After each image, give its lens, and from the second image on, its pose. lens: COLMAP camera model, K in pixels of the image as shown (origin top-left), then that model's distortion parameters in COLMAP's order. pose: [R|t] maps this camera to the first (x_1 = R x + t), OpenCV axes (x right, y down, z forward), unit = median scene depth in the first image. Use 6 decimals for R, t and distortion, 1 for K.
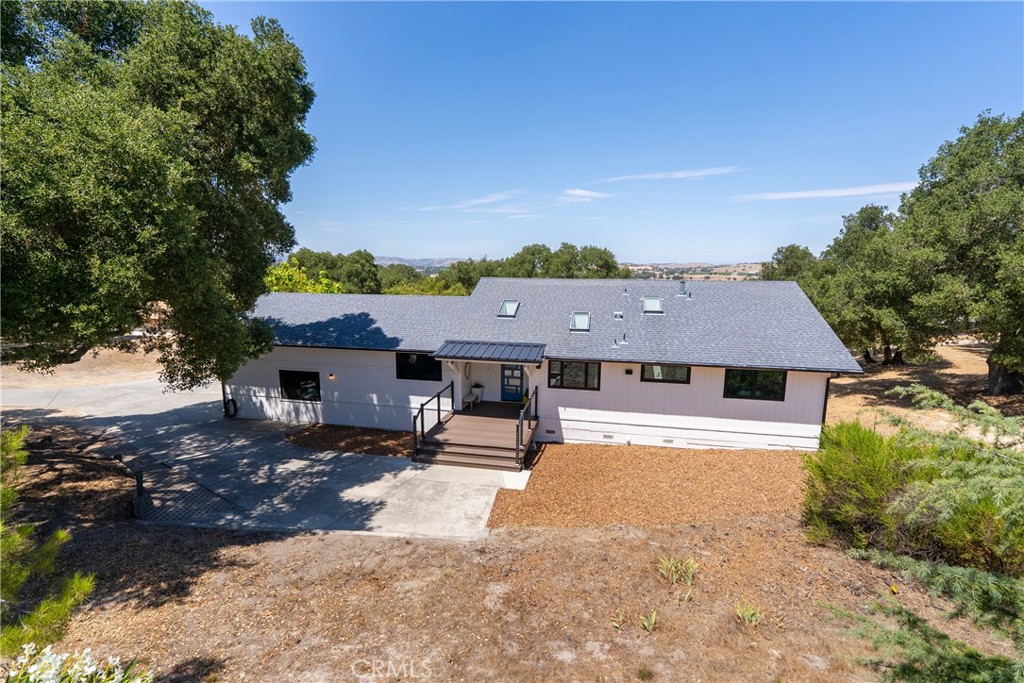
lens RADIAL K [[461.4, 0, 518.8], [0, 461.4, 339.9], [0, 0, 1]] dist [-0.004667, 0.001646]
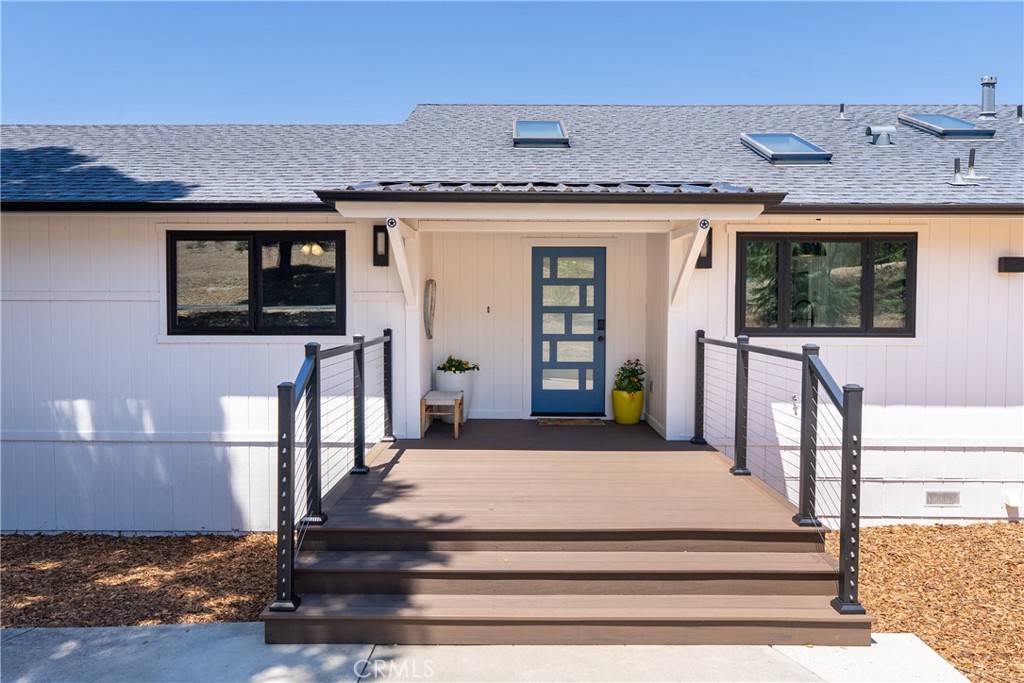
lens RADIAL K [[775.2, 0, 504.1], [0, 775.2, 342.1], [0, 0, 1]] dist [-0.015109, -0.002226]
pose [[0.984978, -0.023072, 0.171133, -0.155298], [0.041120, 0.993864, -0.102681, 0.146649], [-0.167713, 0.108176, 0.979883, 0.543973]]
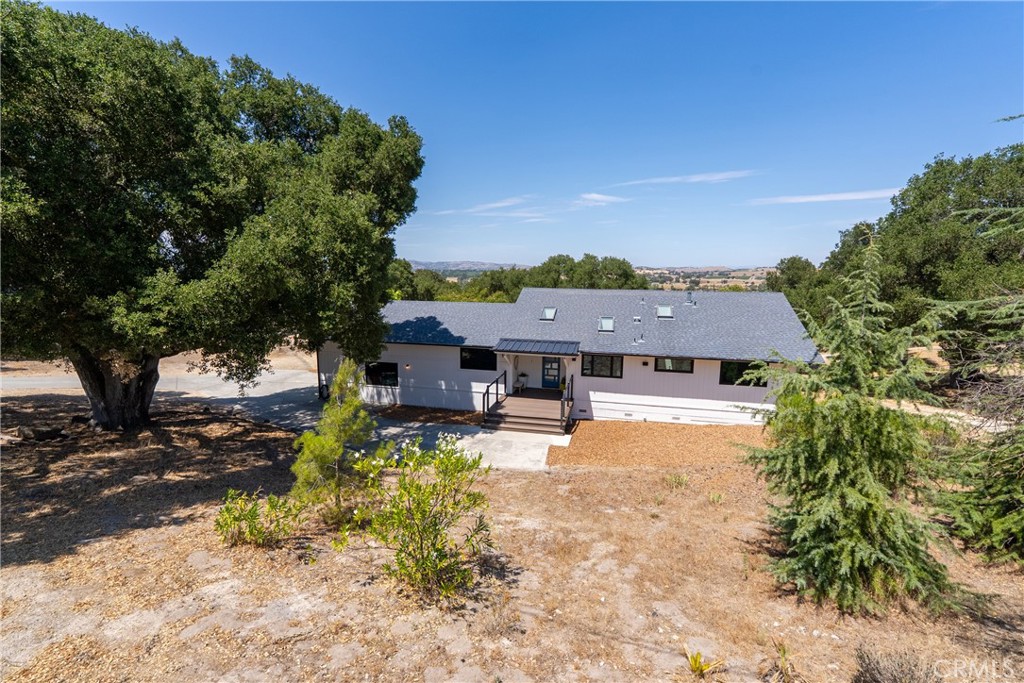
lens RADIAL K [[461.4, 0, 520.0], [0, 461.4, 342.3], [0, 0, 1]] dist [-0.004667, 0.001646]
pose [[0.999546, 0.006132, -0.029506, -0.067215], [-0.006205, 0.999978, -0.002370, 0.014262], [0.029491, 0.002553, 0.999562, -0.271260]]
